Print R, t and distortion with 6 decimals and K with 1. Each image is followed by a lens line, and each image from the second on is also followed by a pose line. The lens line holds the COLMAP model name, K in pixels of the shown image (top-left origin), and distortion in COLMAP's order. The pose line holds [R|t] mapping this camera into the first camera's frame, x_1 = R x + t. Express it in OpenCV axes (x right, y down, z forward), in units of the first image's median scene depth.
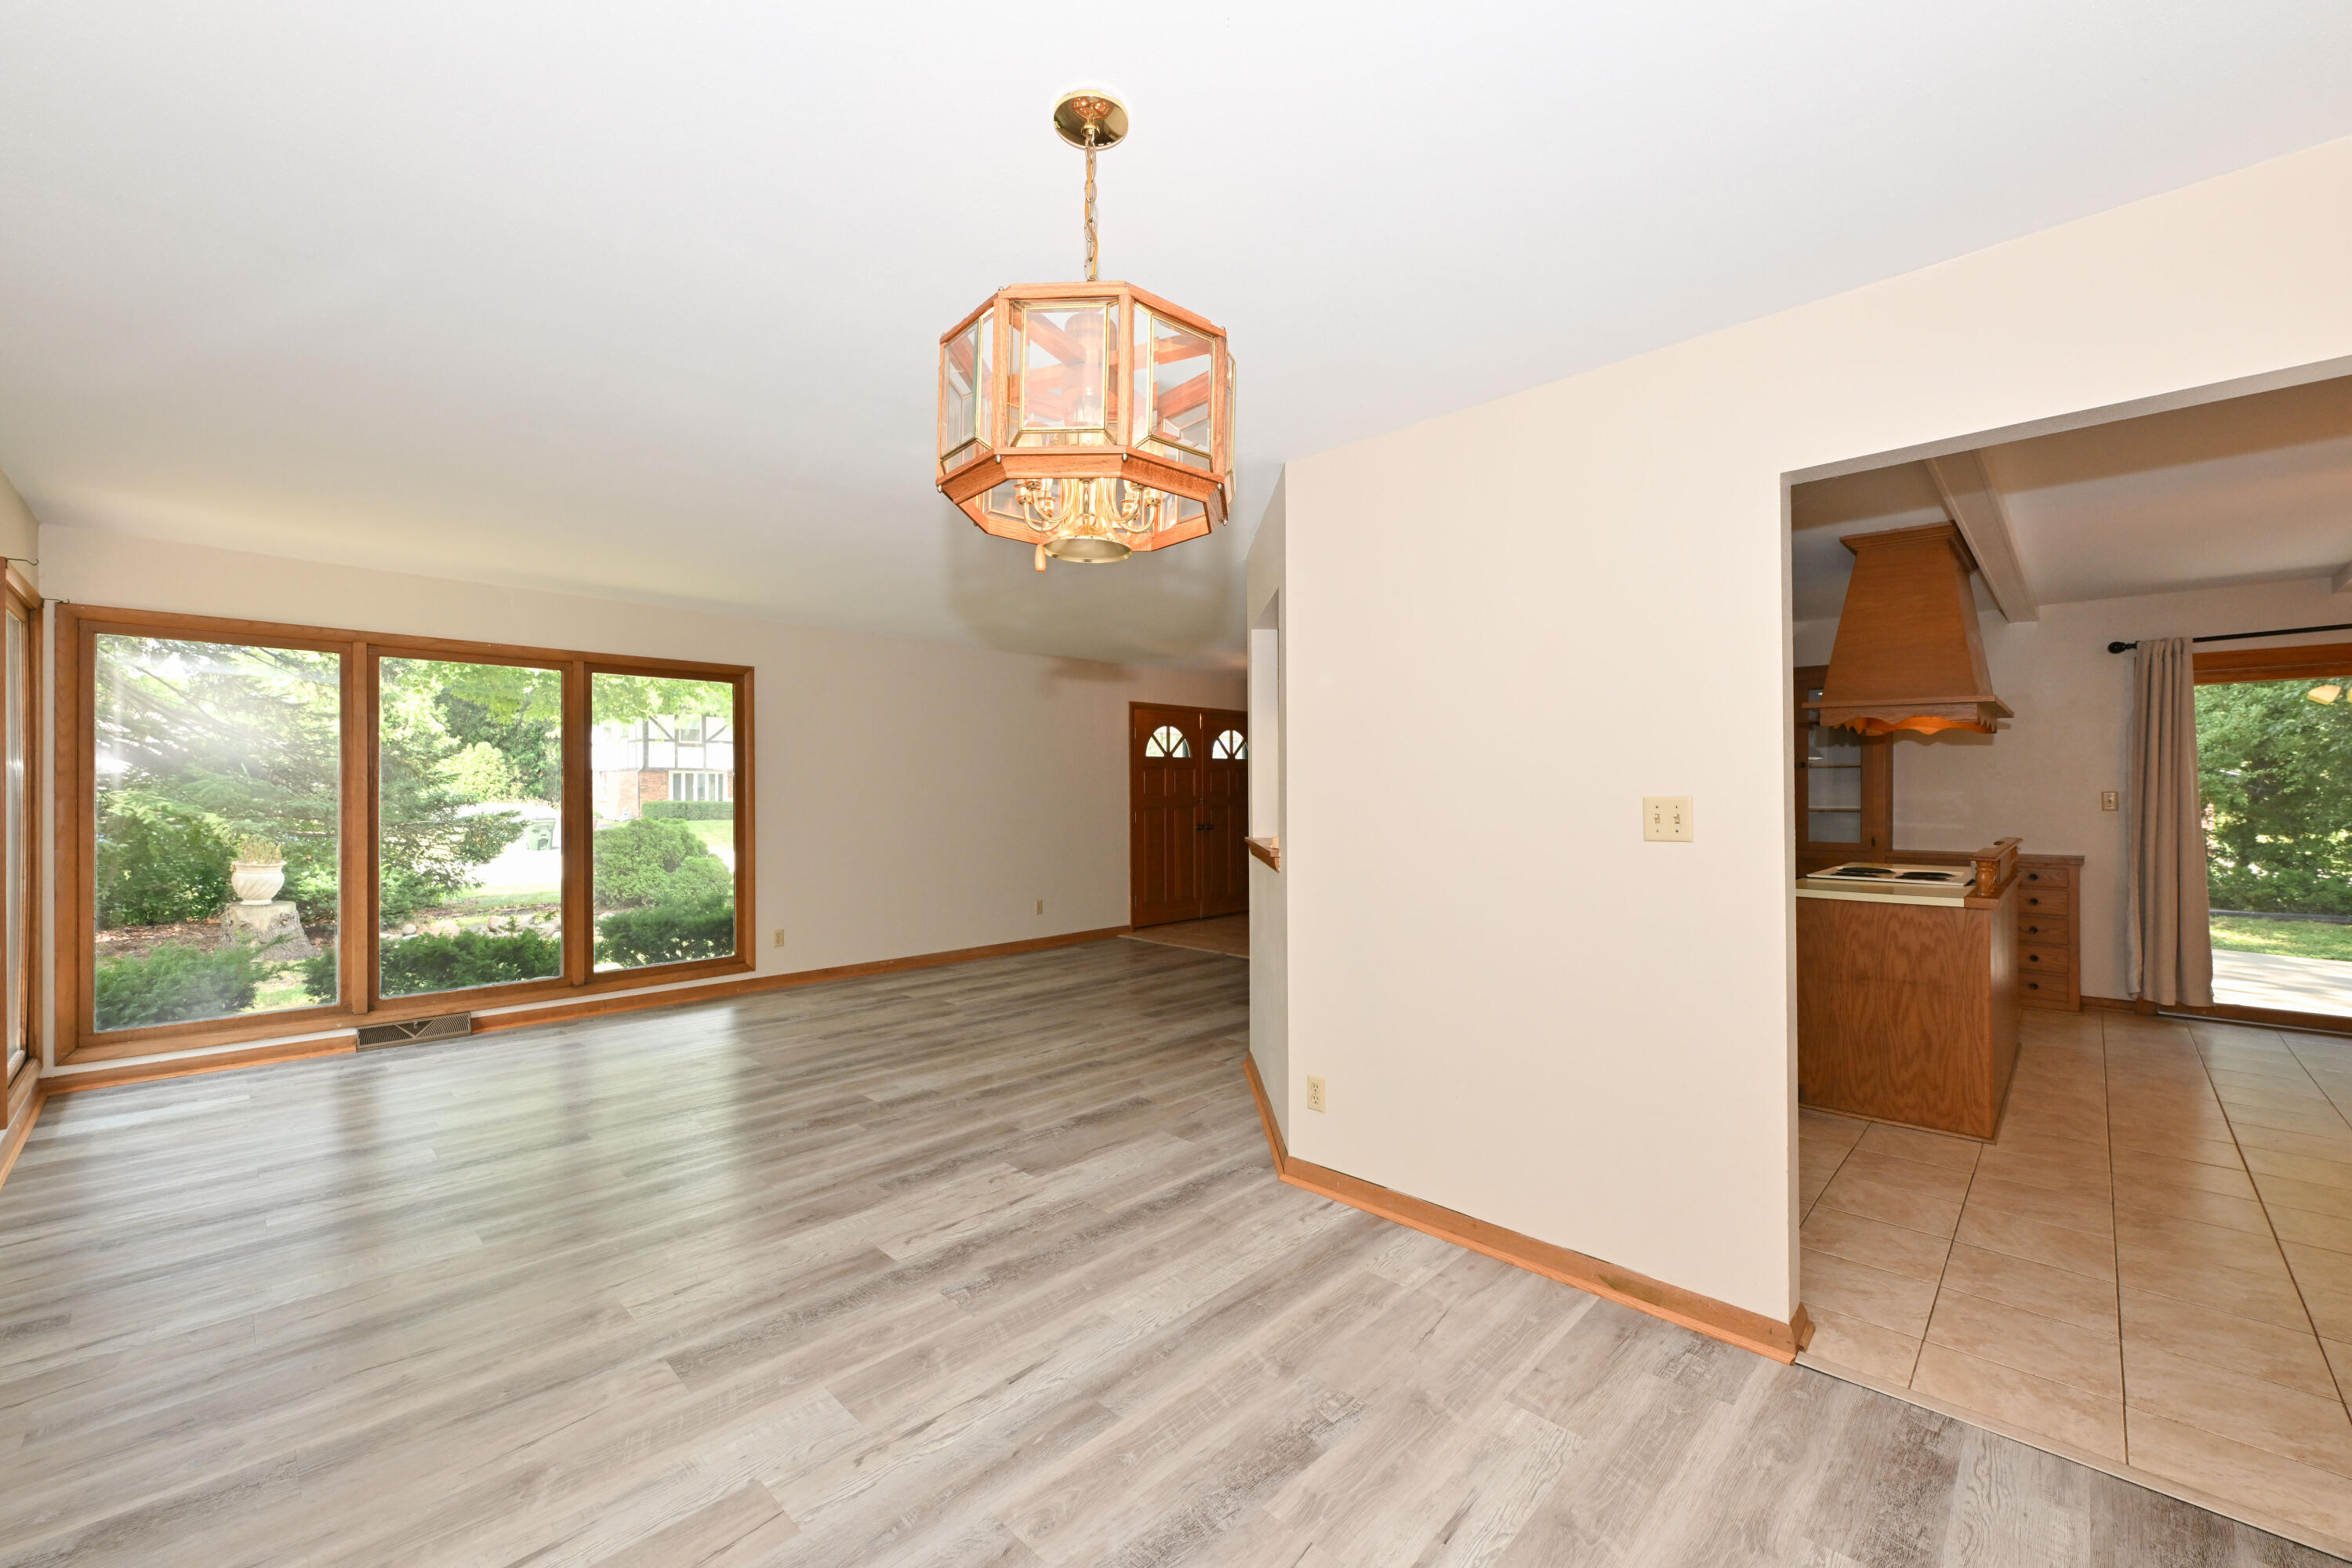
lens RADIAL K [[923.7, 0, 1174.7], [0, 923.7, 787.0], [0, 0, 1]] dist [0.000140, -0.000006]
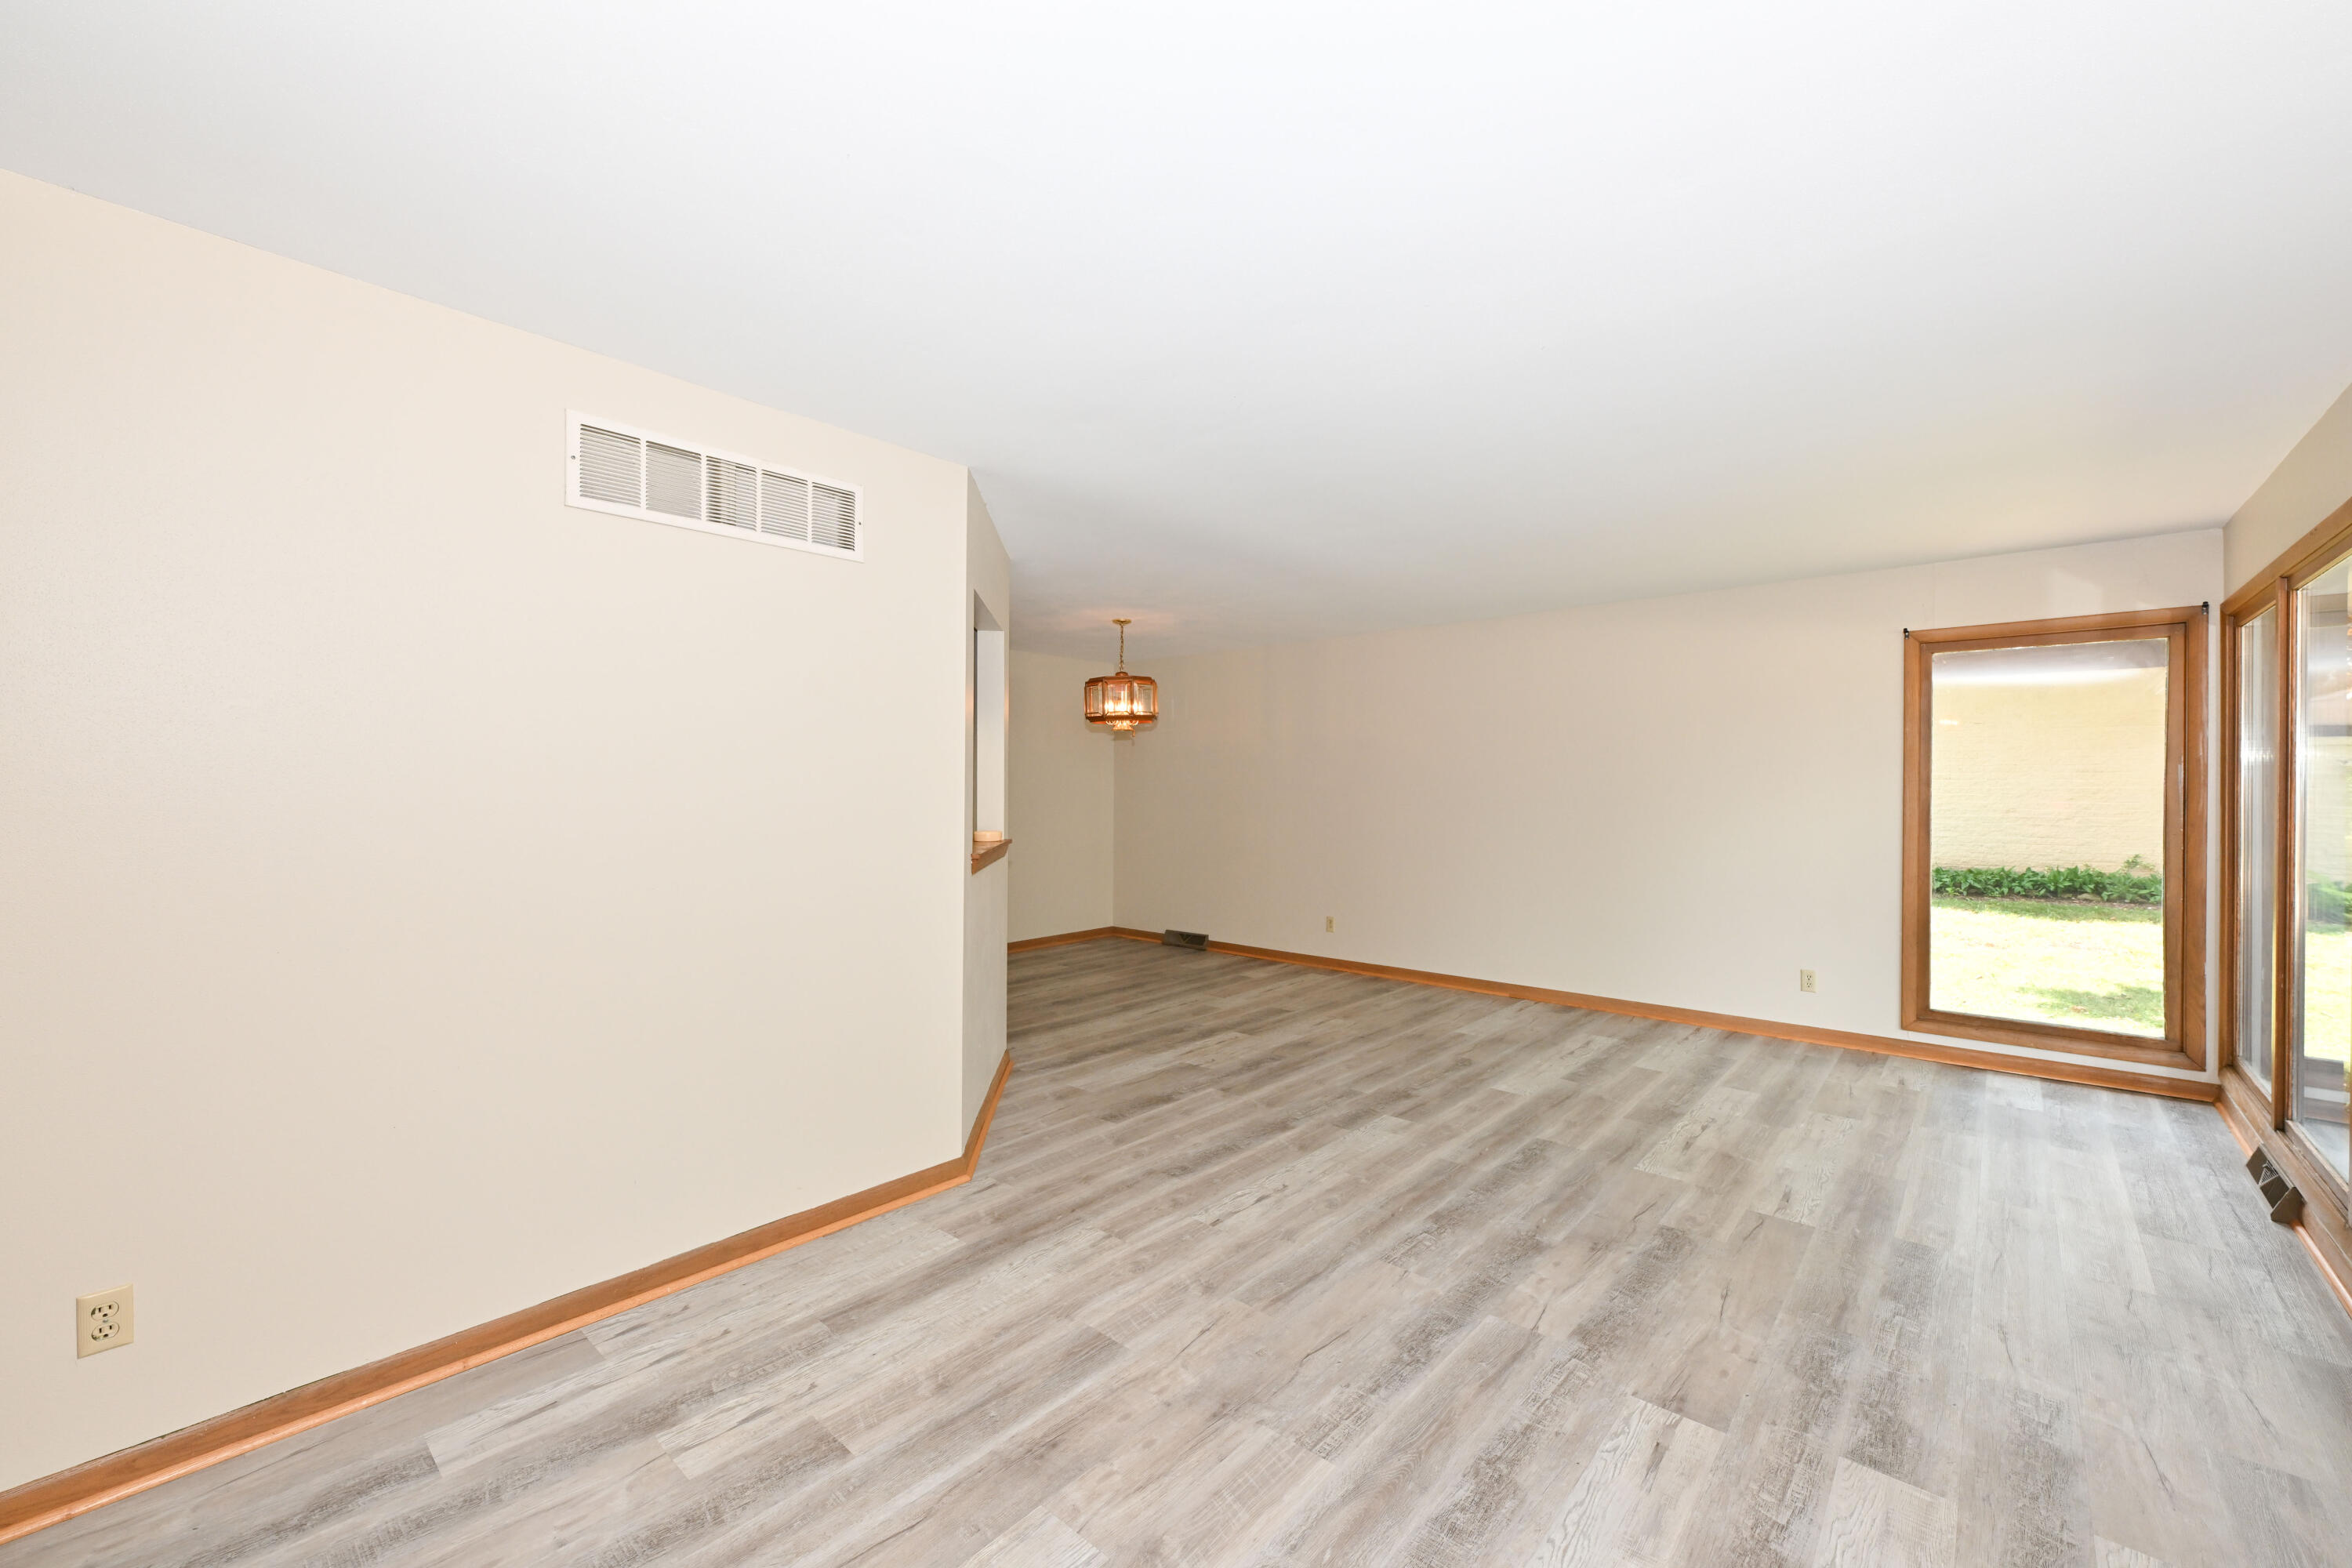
lens RADIAL K [[923.7, 0, 1175.3], [0, 923.7, 786.7], [0, 0, 1]] dist [0.000140, -0.000006]
pose [[-0.998974, 0.006262, -0.044853, -0.064141], [0.006144, 0.999977, 0.002774, -0.007731], [0.044869, 0.002495, -0.998990, 2.082552]]
